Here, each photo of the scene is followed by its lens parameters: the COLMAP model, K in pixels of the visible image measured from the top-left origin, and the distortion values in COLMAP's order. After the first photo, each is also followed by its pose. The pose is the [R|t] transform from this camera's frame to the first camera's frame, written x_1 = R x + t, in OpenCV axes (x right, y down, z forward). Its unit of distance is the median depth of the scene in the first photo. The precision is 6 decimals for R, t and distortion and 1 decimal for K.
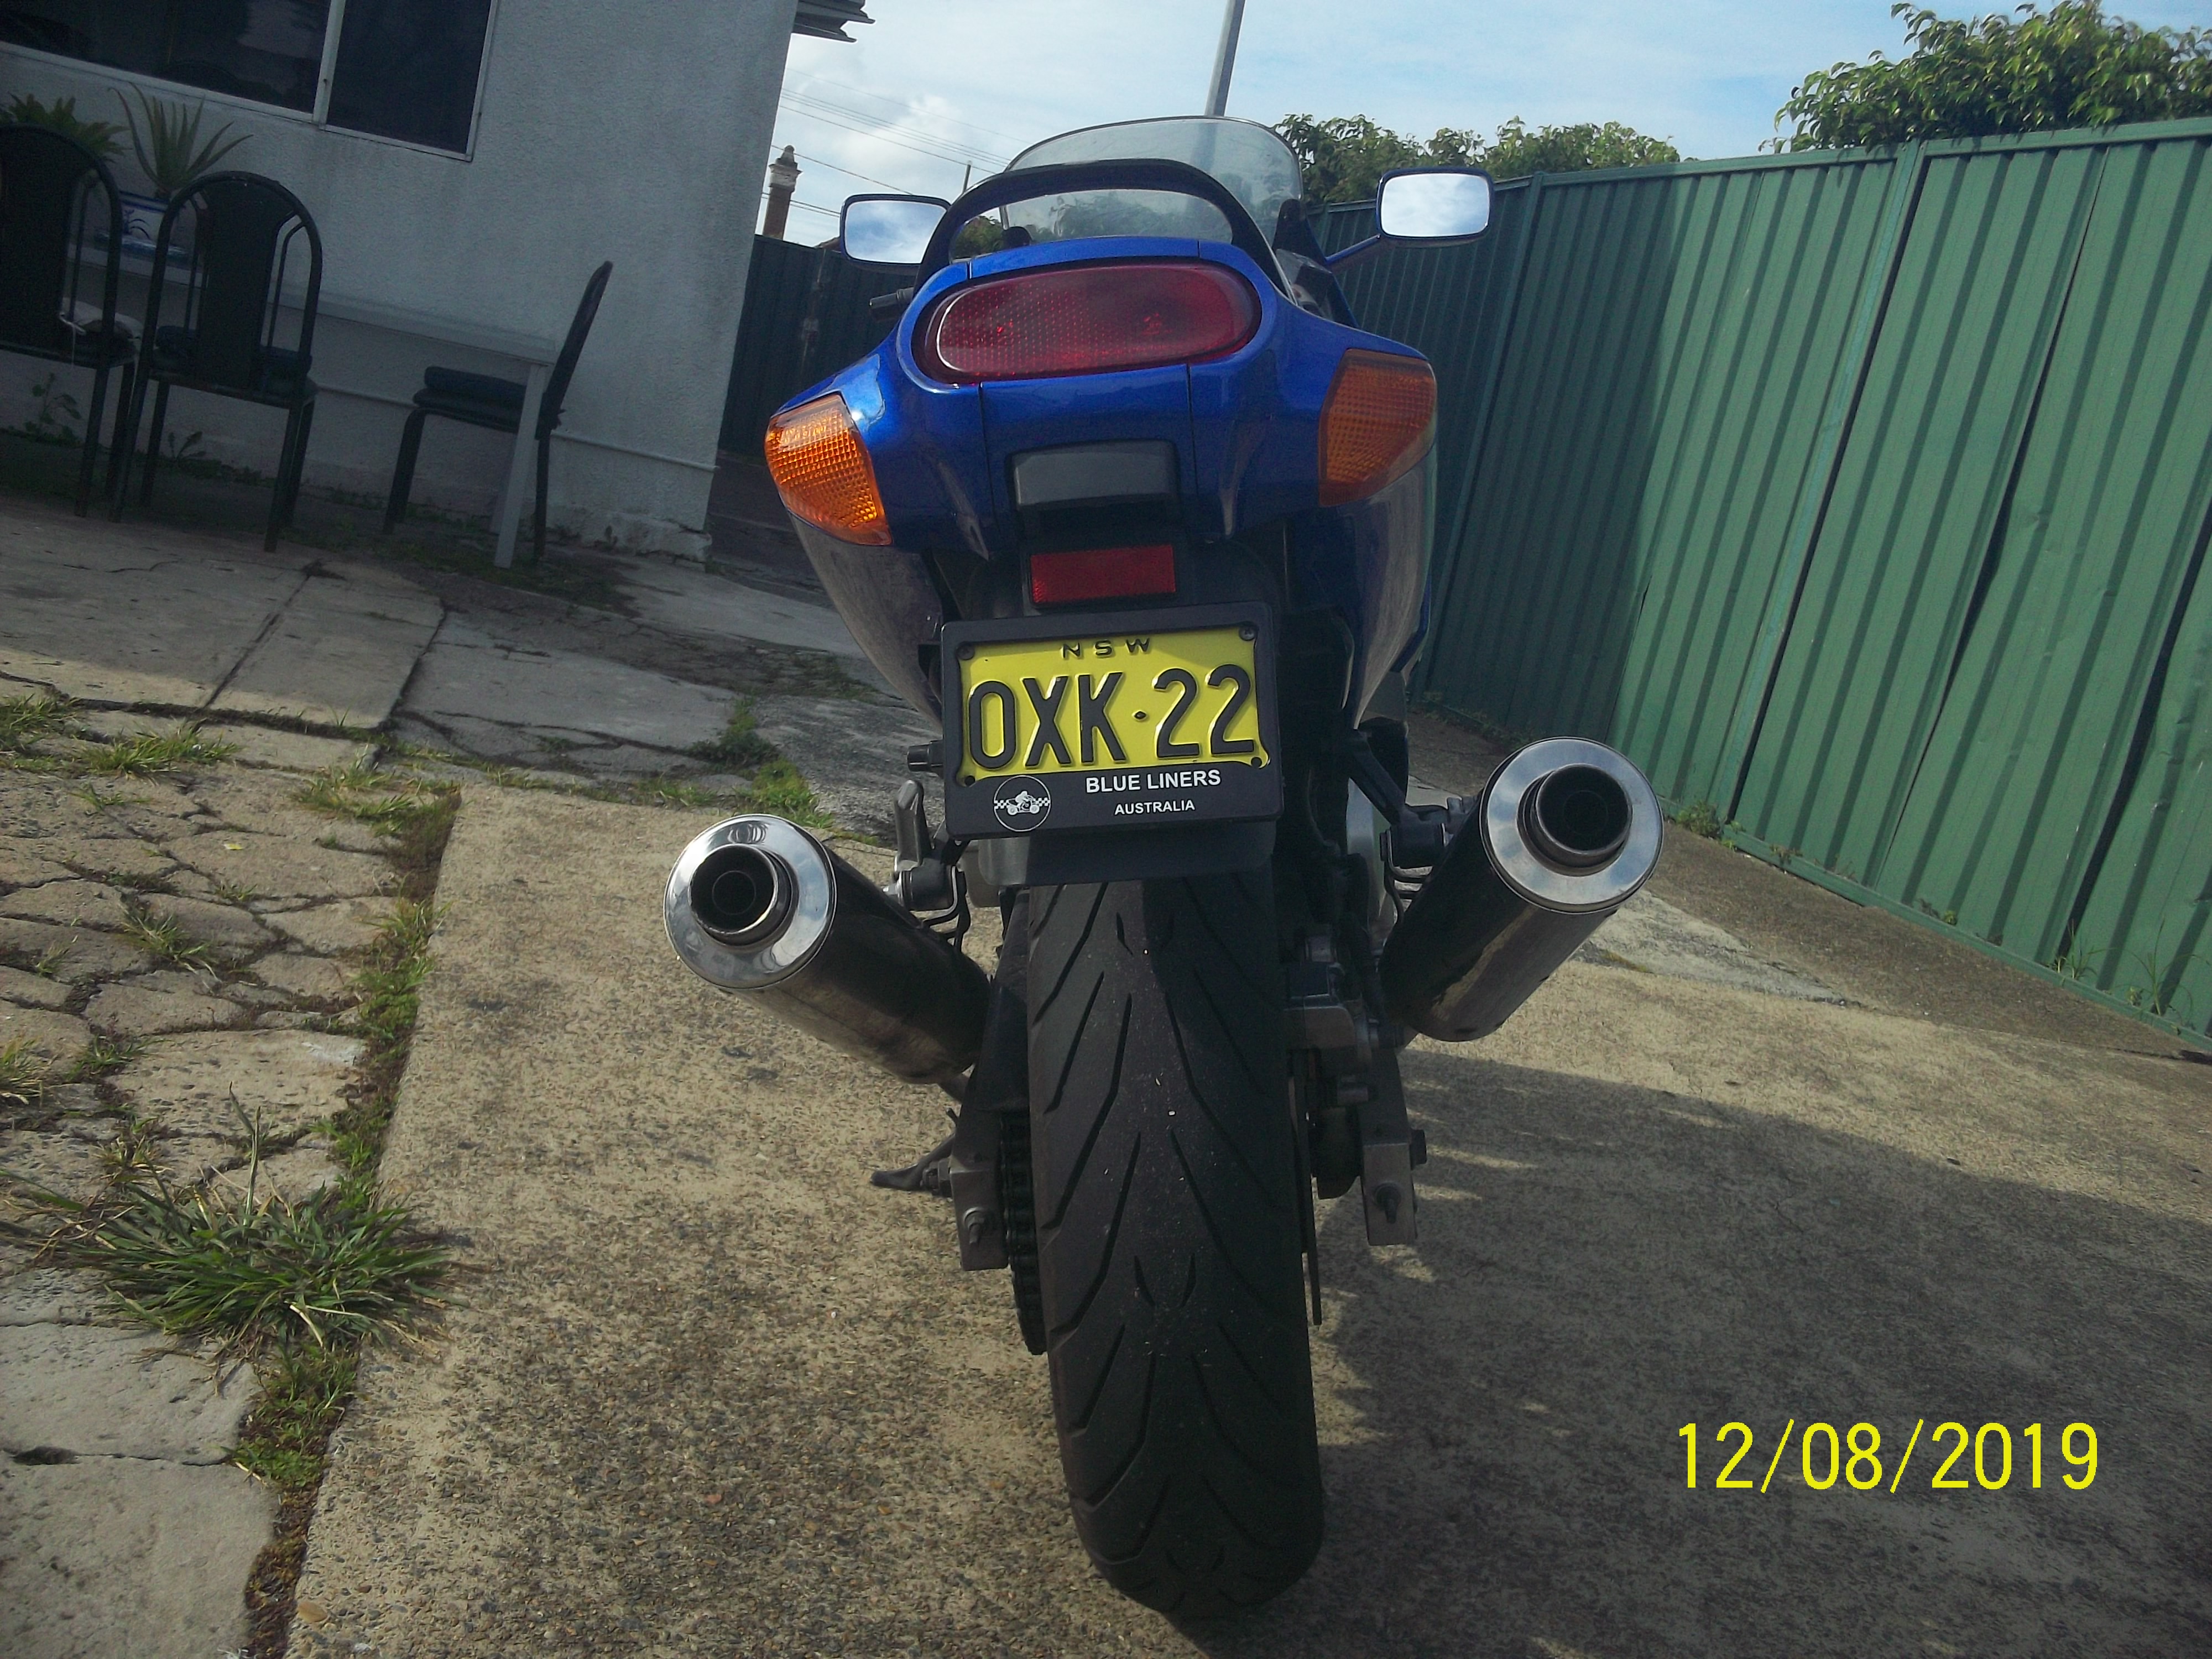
lens RADIAL K [[2177.9, 0, 1113.2], [0, 2177.9, 792.6], [0, 0, 1]] dist [0.022213, -0.172959]
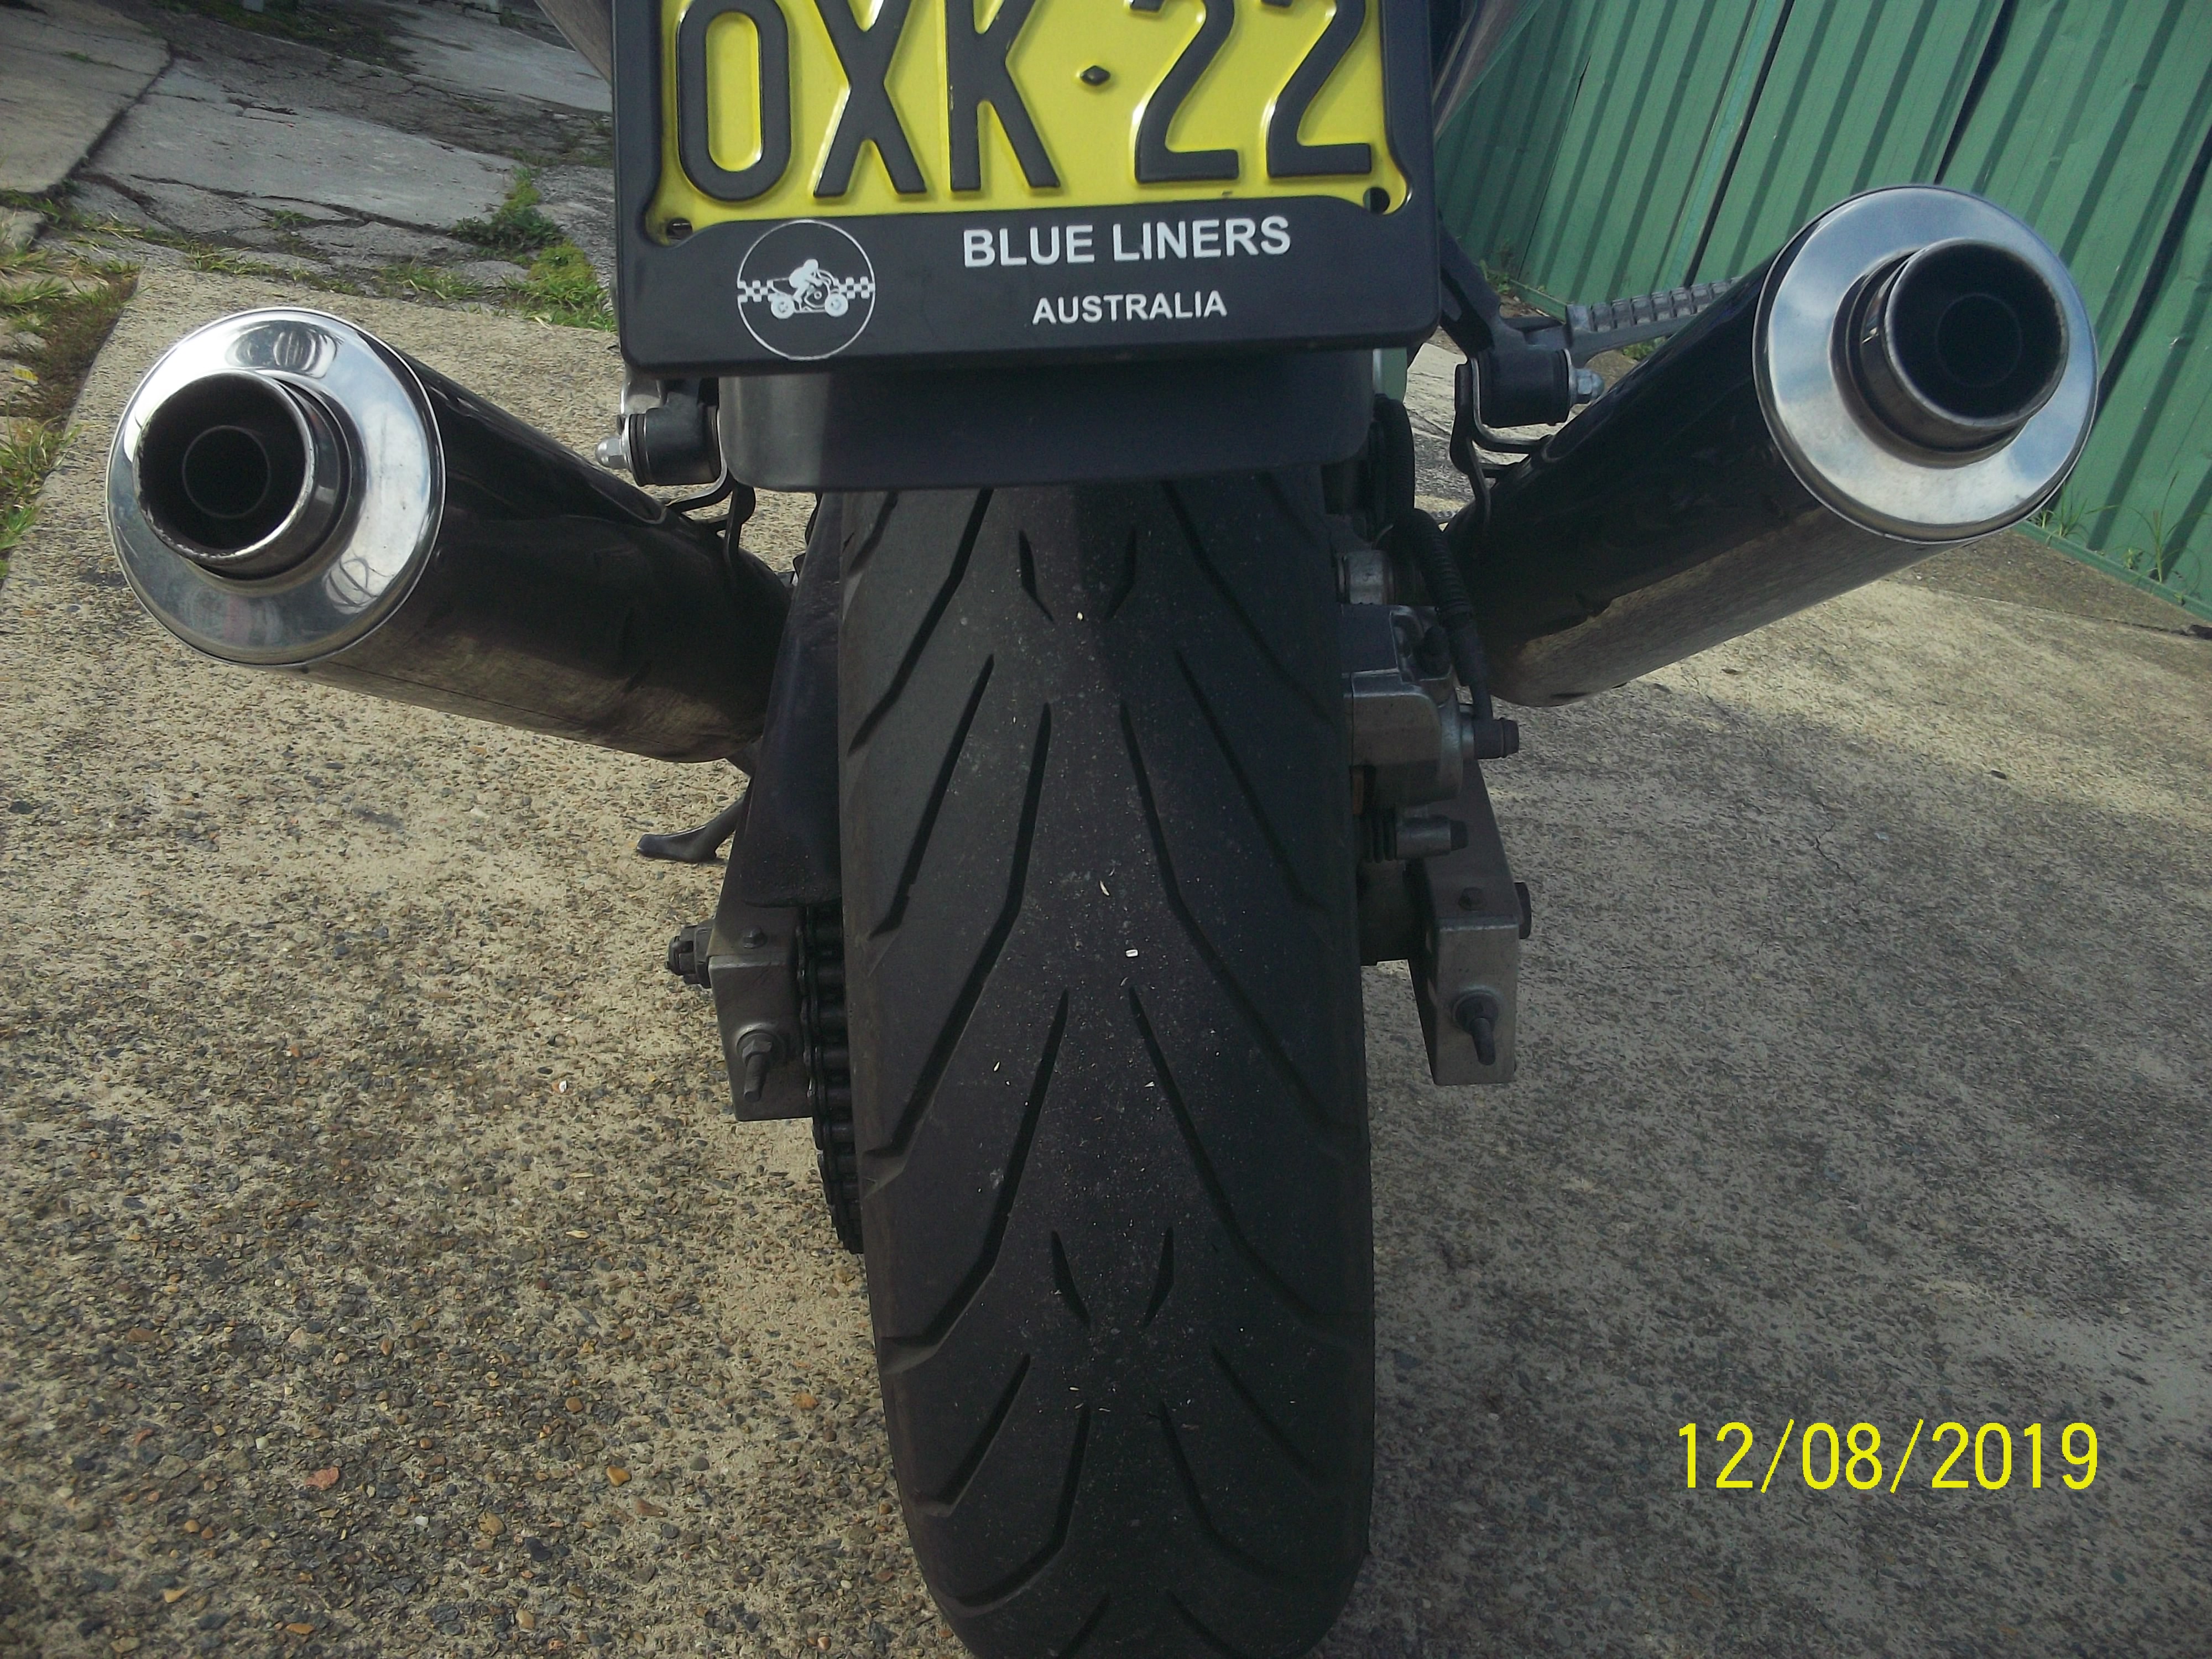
lens RADIAL K [[2177.9, 0, 1113.2], [0, 2177.9, 792.6], [0, 0, 1]] dist [0.022213, -0.172959]
pose [[0.997689, 0.006609, 0.067620, -0.007045], [-0.021362, 0.975299, 0.219851, 0.003681], [-0.064497, -0.220788, 0.973187, 0.365242]]
